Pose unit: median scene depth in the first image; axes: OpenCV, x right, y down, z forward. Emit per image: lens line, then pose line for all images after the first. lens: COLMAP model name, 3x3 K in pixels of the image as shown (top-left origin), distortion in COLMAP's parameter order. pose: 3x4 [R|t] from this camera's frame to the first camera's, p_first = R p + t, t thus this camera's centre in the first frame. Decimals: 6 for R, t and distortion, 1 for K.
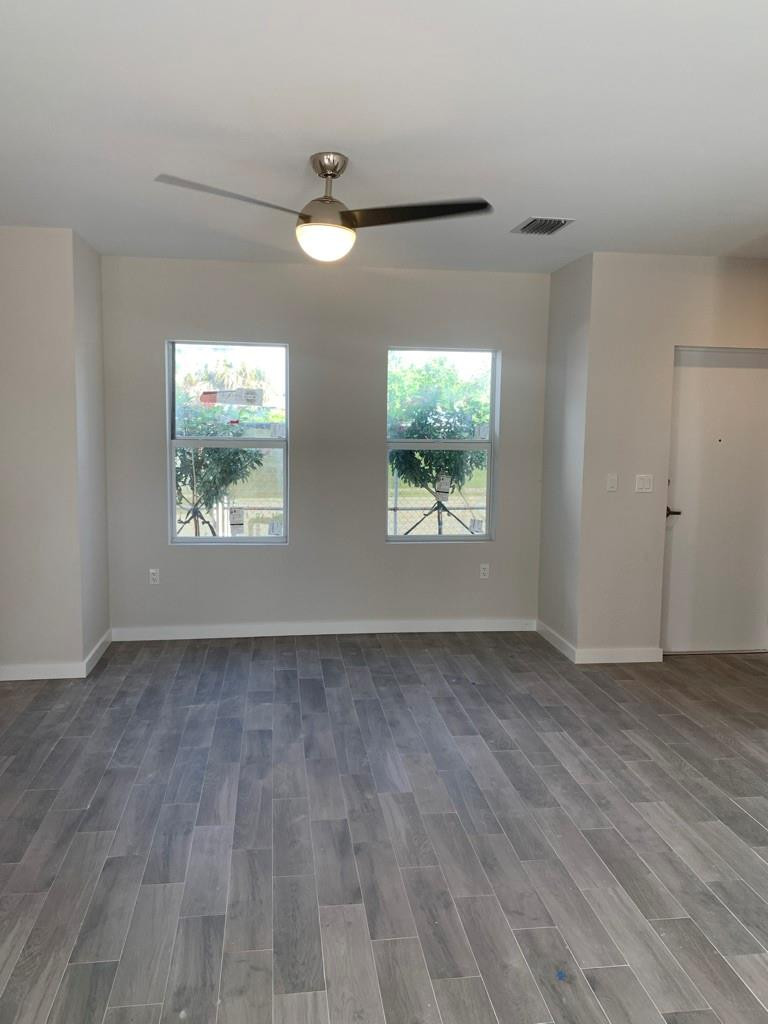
lens RADIAL K [[807.9, 0, 384.0], [0, 807.9, 512.0], [0, 0, 1]] dist [0.012309, -0.002973]
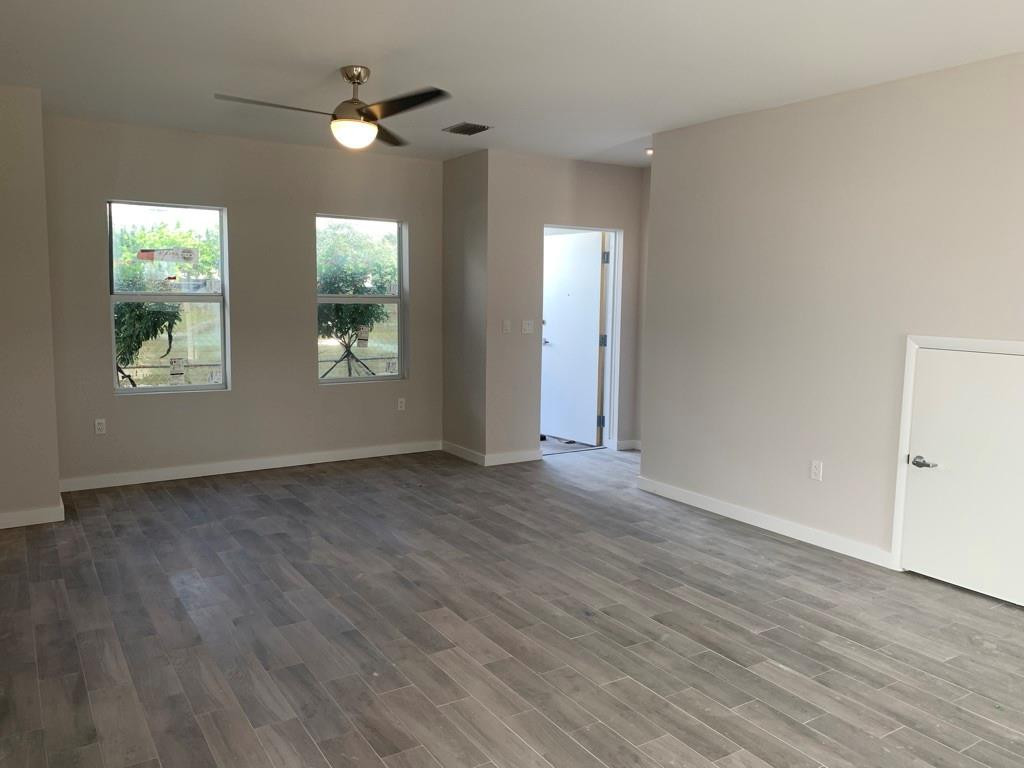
lens RADIAL K [[785.9, 0, 515.2], [0, 785.9, 384.5], [0, 0, 1]] dist [0.081310, -0.152614]
pose [[0.902934, -0.051335, 0.426702, -0.359522], [0.049227, 0.998660, 0.015977, 0.055048], [-0.426950, 0.006579, 0.904251, -0.232229]]
